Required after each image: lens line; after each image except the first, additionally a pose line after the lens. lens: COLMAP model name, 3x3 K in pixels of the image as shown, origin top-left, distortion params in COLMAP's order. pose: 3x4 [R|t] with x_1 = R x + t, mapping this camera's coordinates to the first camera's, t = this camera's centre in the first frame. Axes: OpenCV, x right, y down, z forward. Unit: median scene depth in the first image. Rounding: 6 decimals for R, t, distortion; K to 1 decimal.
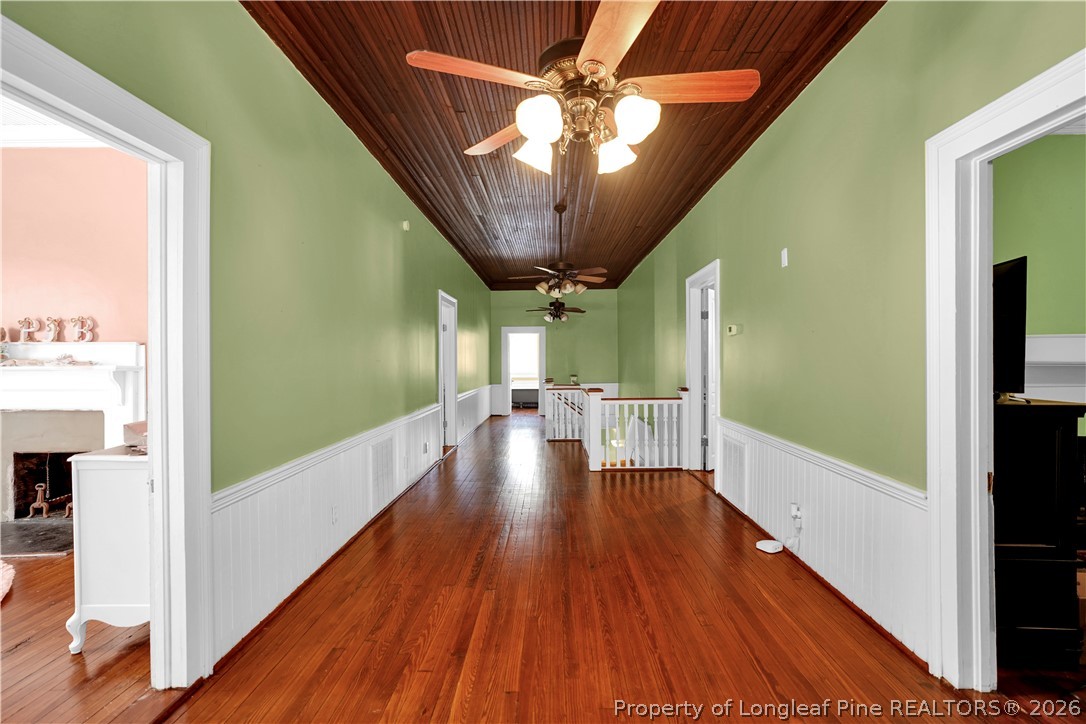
lens RADIAL K [[494.8, 0, 549.6], [0, 494.8, 367.3], [0, 0, 1]] dist [-0.002208, 0.000719]
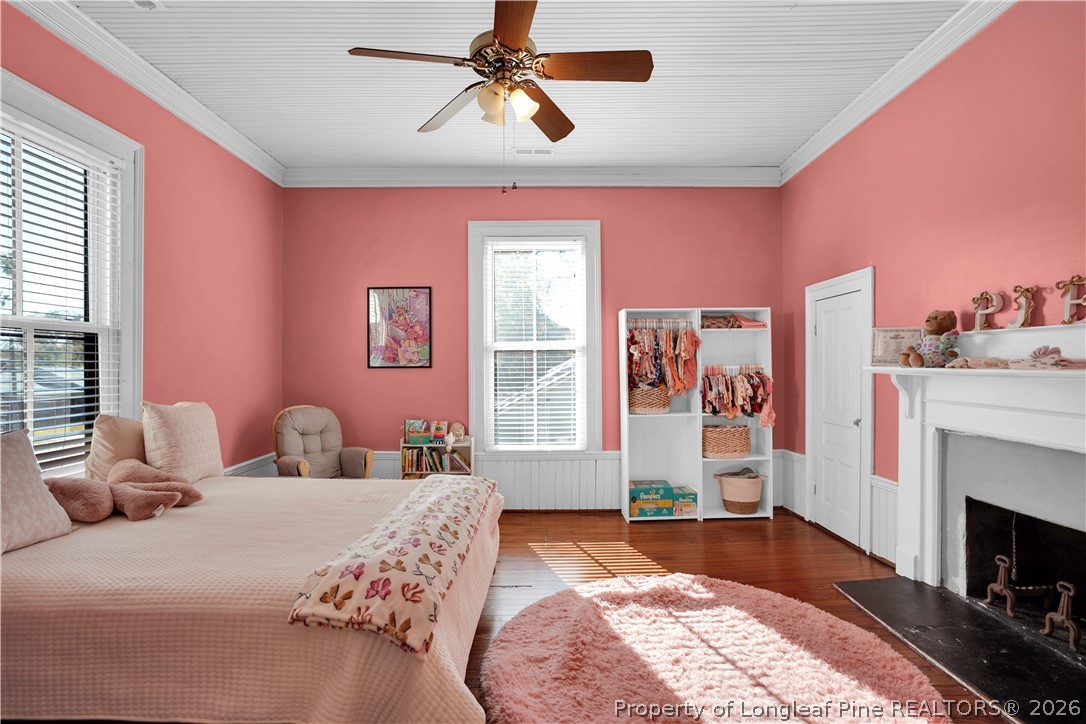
lens RADIAL K [[494.8, 0, 553.0], [0, 494.8, 365.0], [0, 0, 1]] dist [-0.002208, 0.000719]
pose [[0.032710, 0.009686, -0.999418, -0.429142], [0.005547, 0.999936, 0.009873, -0.014860], [0.999449, -0.005867, 0.032654, 0.414510]]
